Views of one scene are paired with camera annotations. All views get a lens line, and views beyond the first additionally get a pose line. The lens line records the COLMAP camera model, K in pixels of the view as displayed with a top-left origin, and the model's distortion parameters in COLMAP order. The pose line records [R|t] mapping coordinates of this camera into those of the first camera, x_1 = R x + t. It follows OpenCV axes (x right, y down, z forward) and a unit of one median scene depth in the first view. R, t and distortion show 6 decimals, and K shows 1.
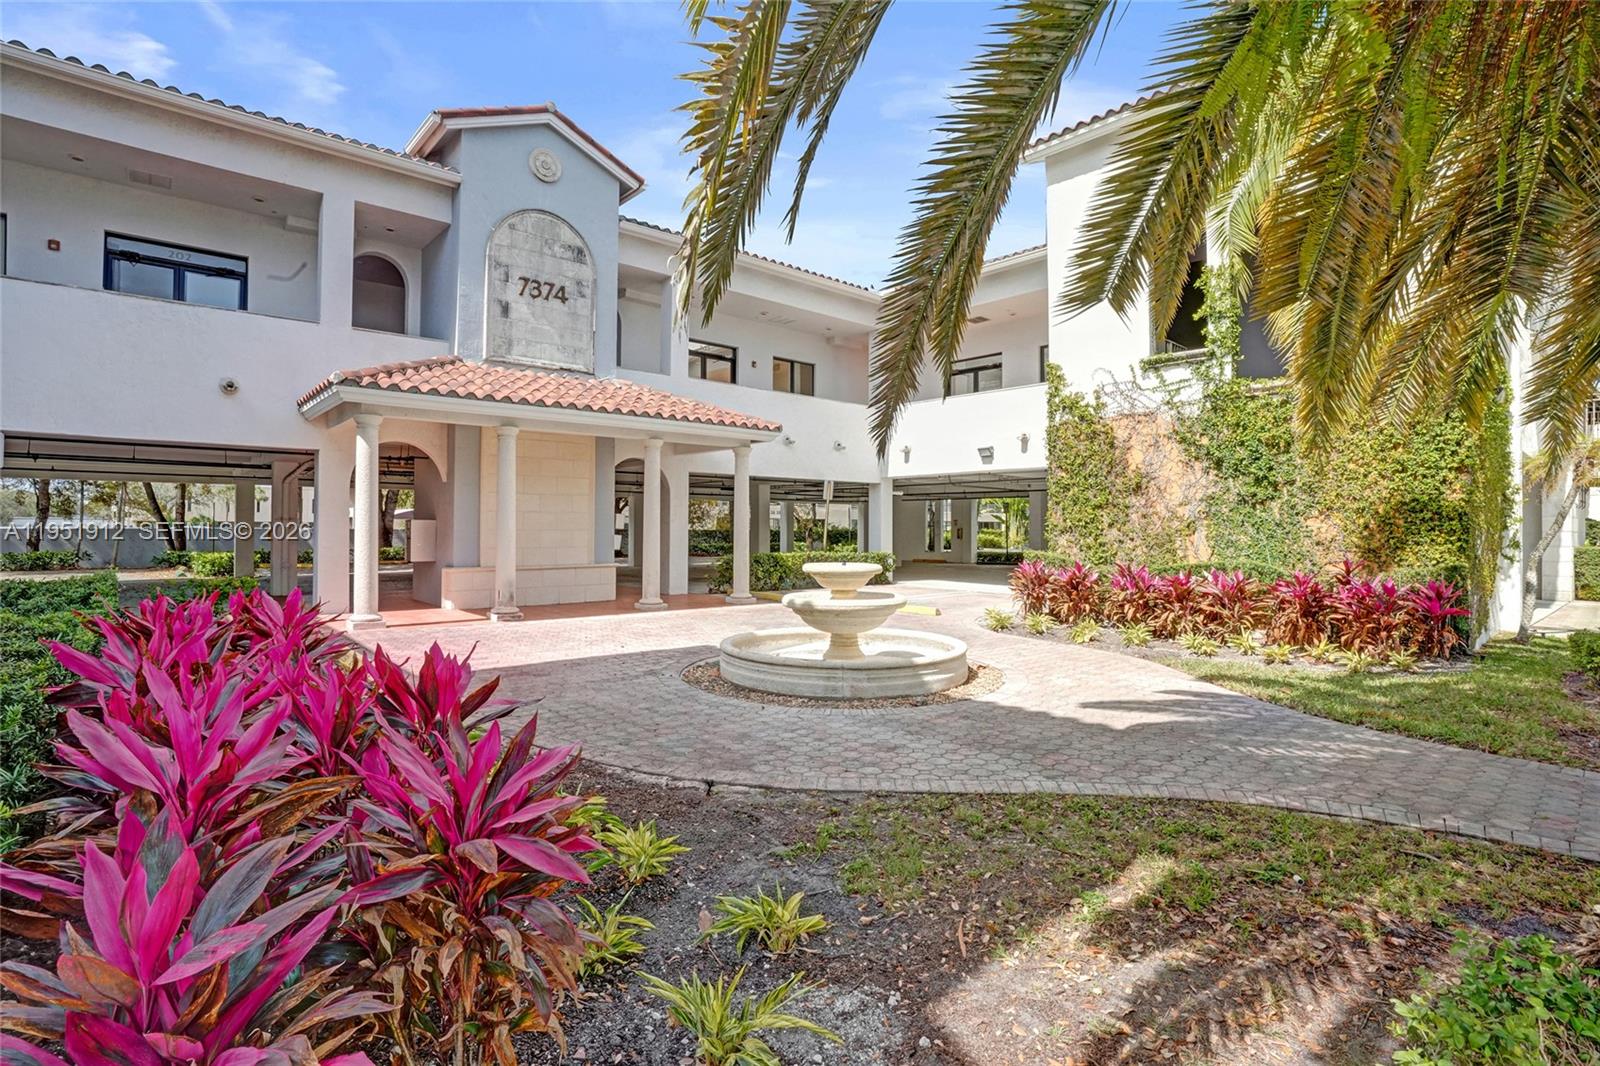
lens RADIAL K [[776.7, 0, 802.5], [0, 776.7, 531.1], [0, 0, 1]] dist [-0.033274, -0.000533]
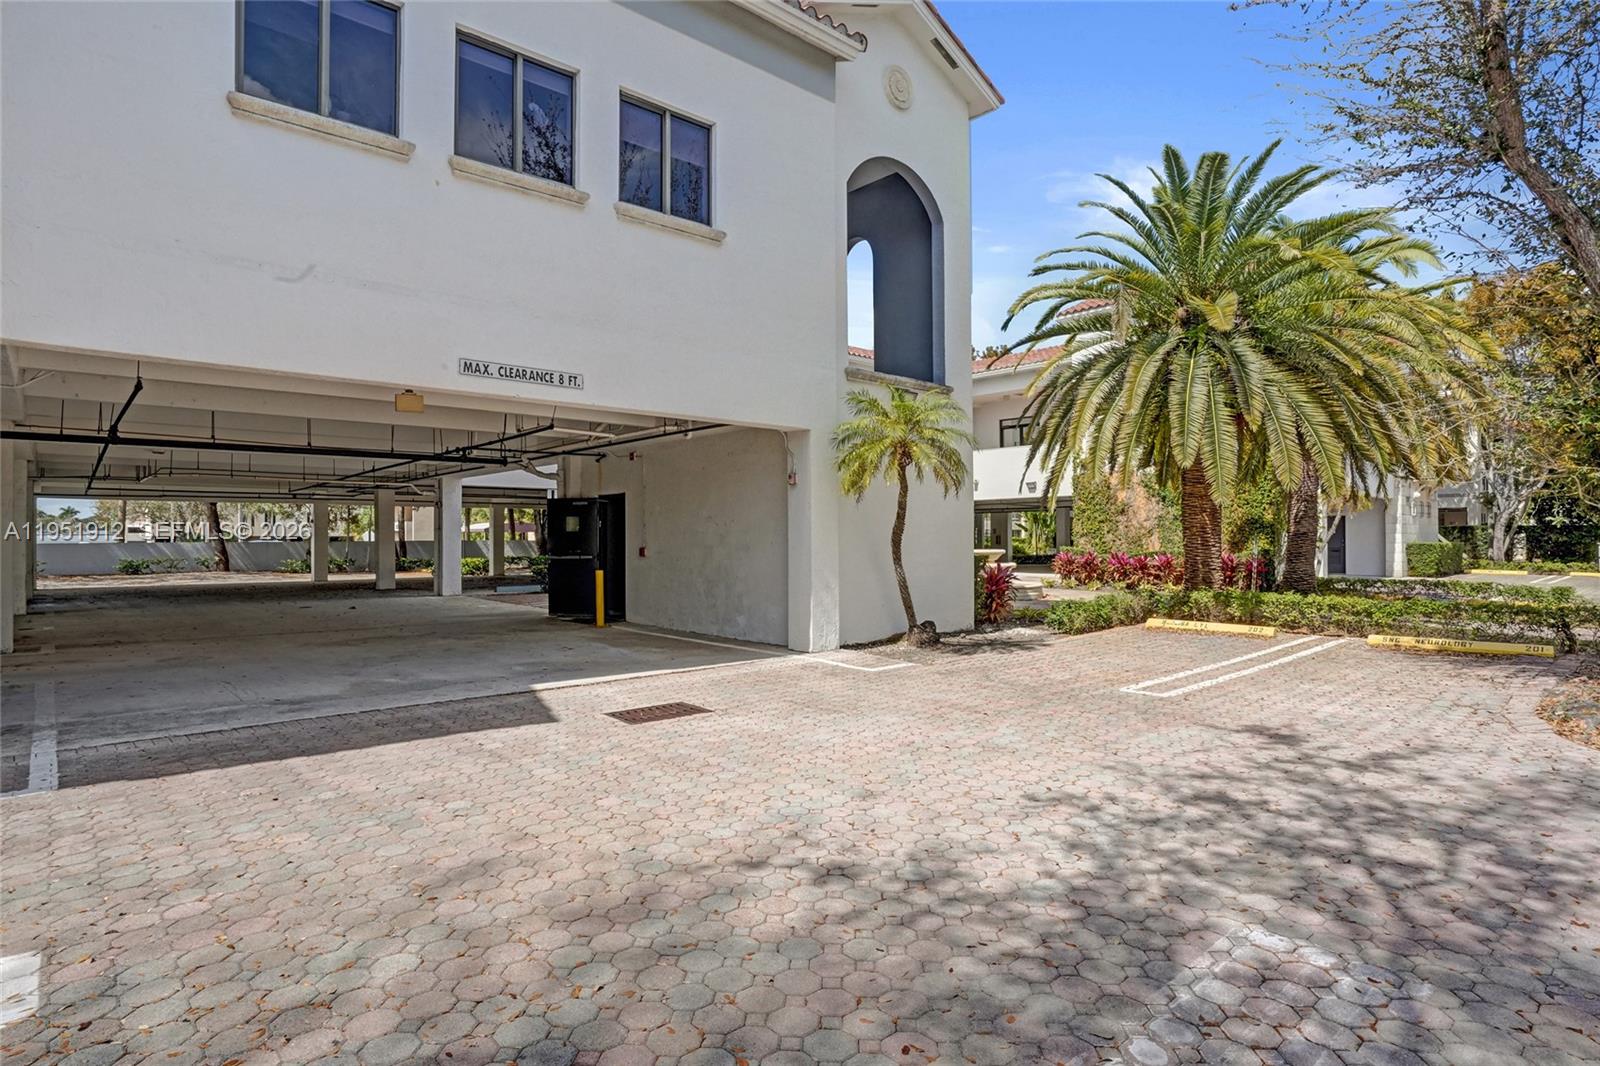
lens RADIAL K [[855.9, 0, 809.2], [0, 855.9, 531.3], [0, 0, 1]] dist [-0.003355, -0.000081]
pose [[0.999830, -0.008371, 0.016404, -0.348363], [0.008575, 0.999887, -0.012382, 0.010123], [-0.016298, 0.012520, 0.999789, -1.034006]]
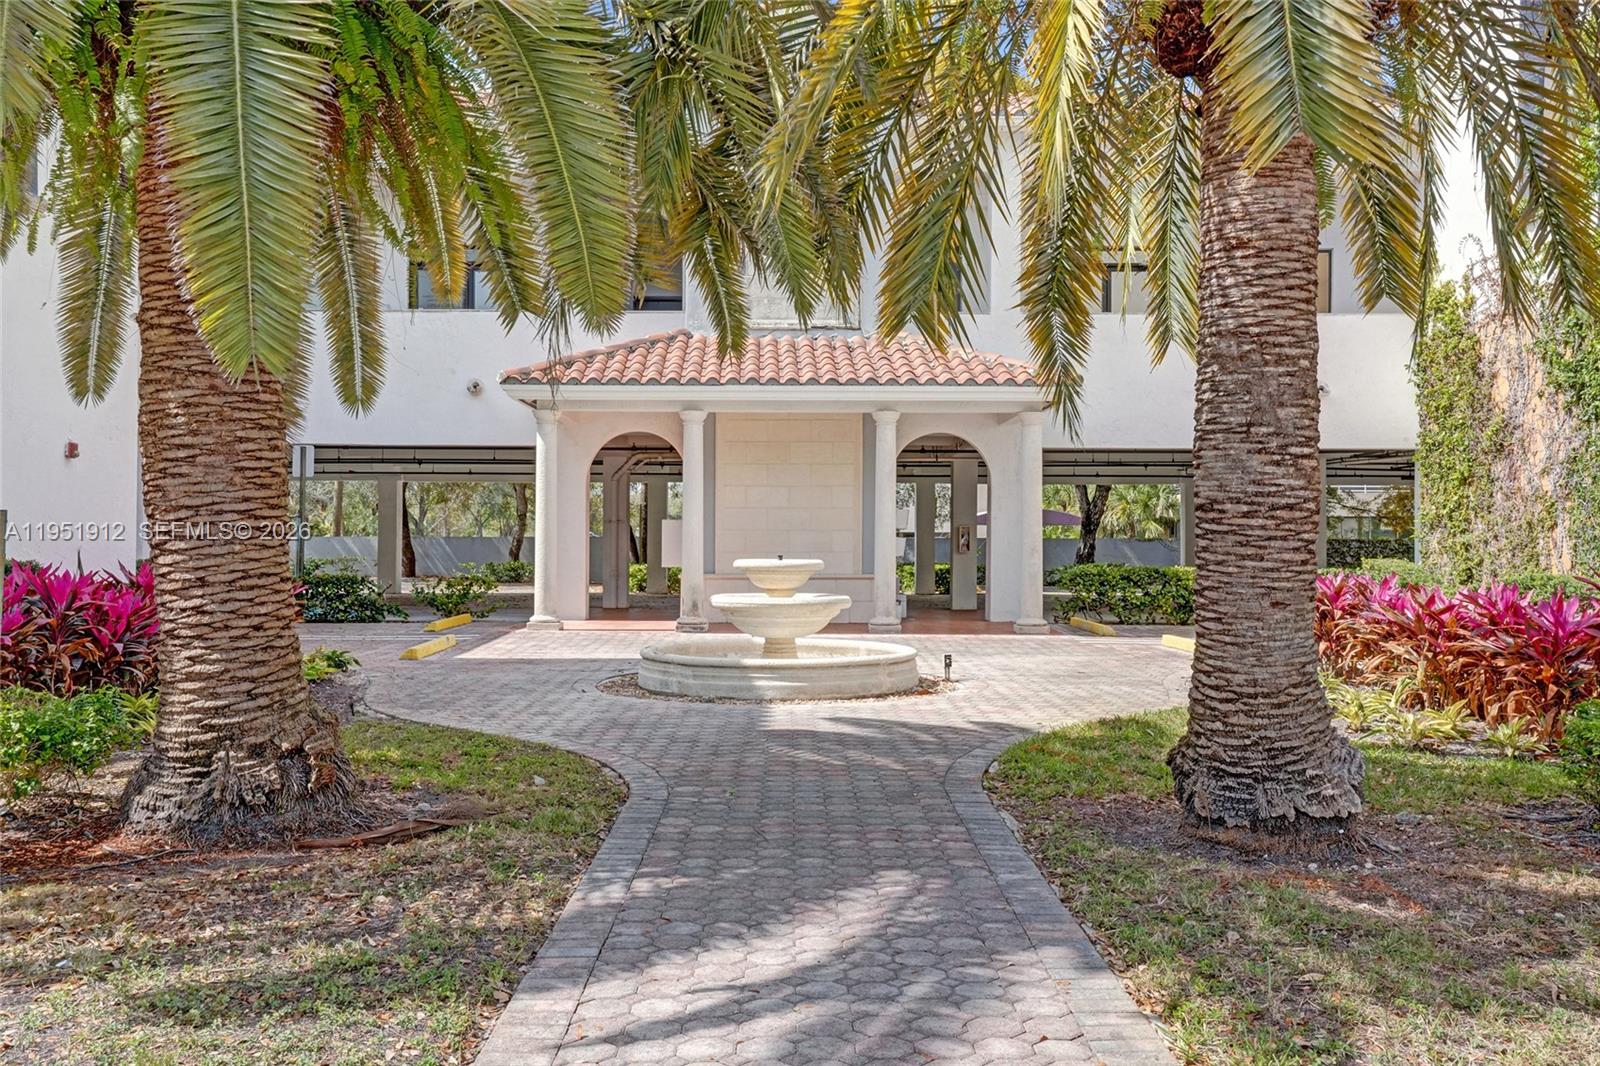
lens RADIAL K [[1353.1, 0, 796.4], [0, 1353.1, 533.1], [0, 0, 1]] dist [0.011960, 0.003975]
pose [[0.739021, -0.003446, -0.673673, 0.735324], [-0.002394, 0.999967, -0.007741, 0.017192], [0.673678, 0.007333, 0.738989, -0.073831]]
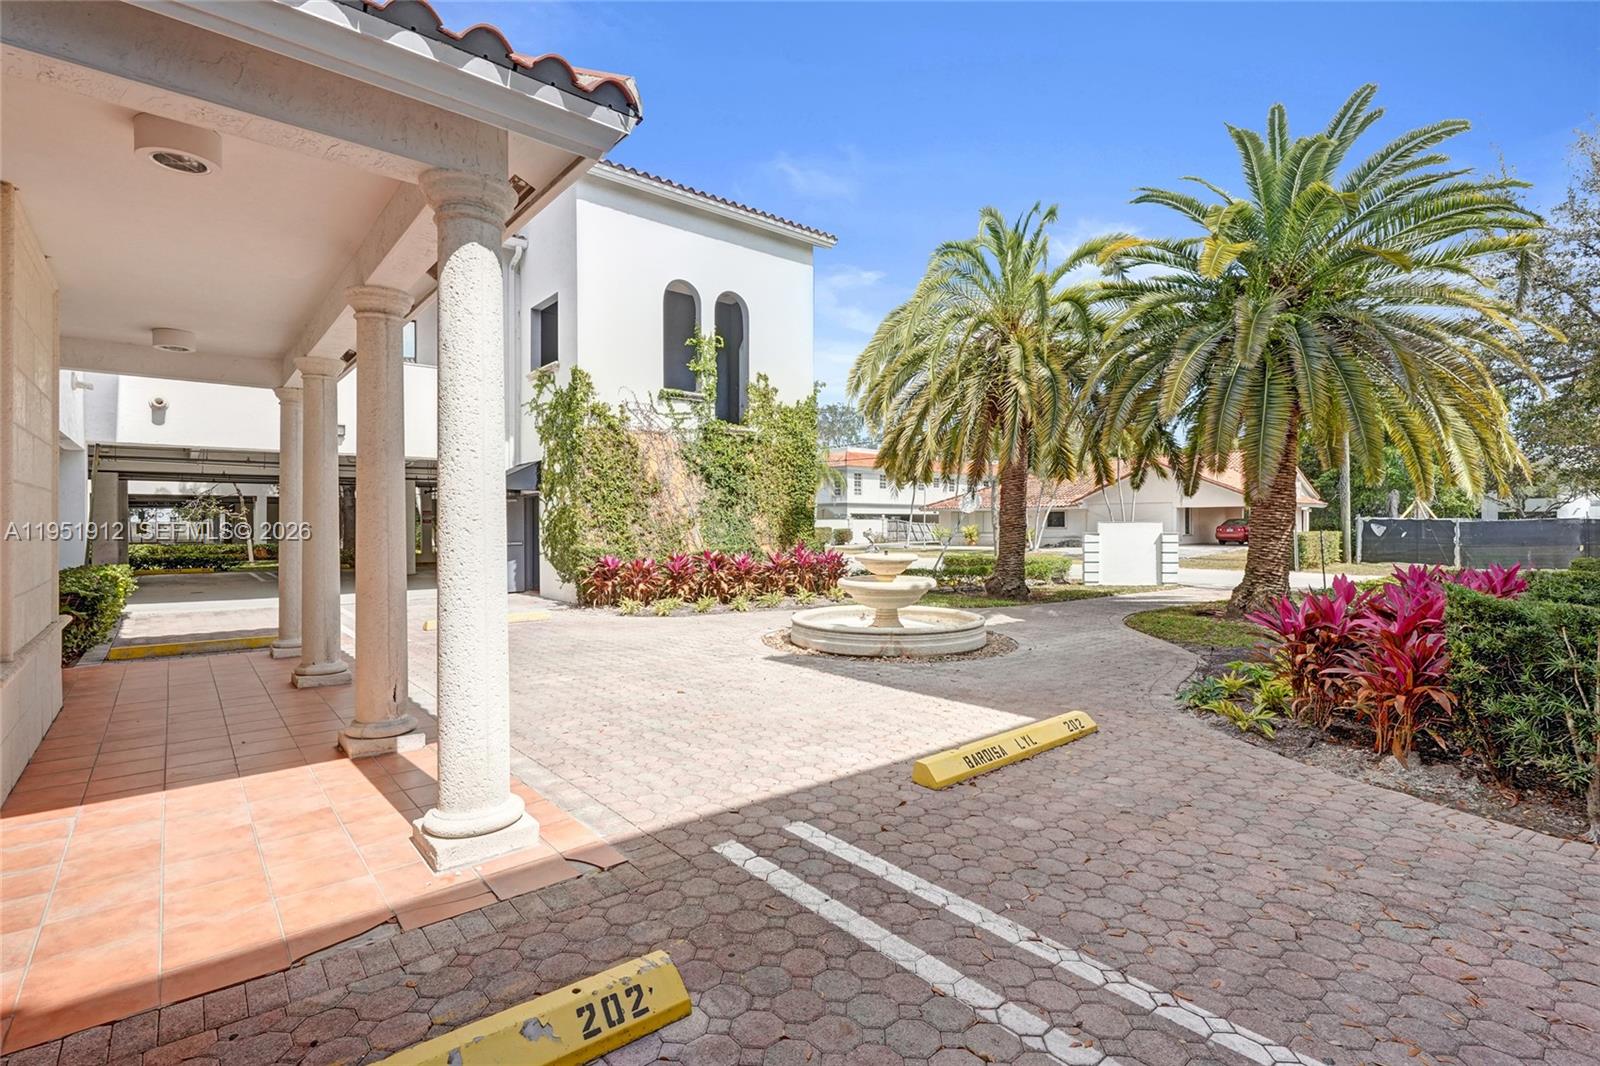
lens RADIAL K [[765.0, 0, 799.1], [0, 765.0, 529.4], [0, 0, 1]] dist [-0.040894, 0.000384]
pose [[0.025403, -0.012344, 0.999601, -0.808437], [0.005435, 0.999911, 0.012210, -0.008932], [-0.999663, 0.005123, 0.025468, 0.752631]]
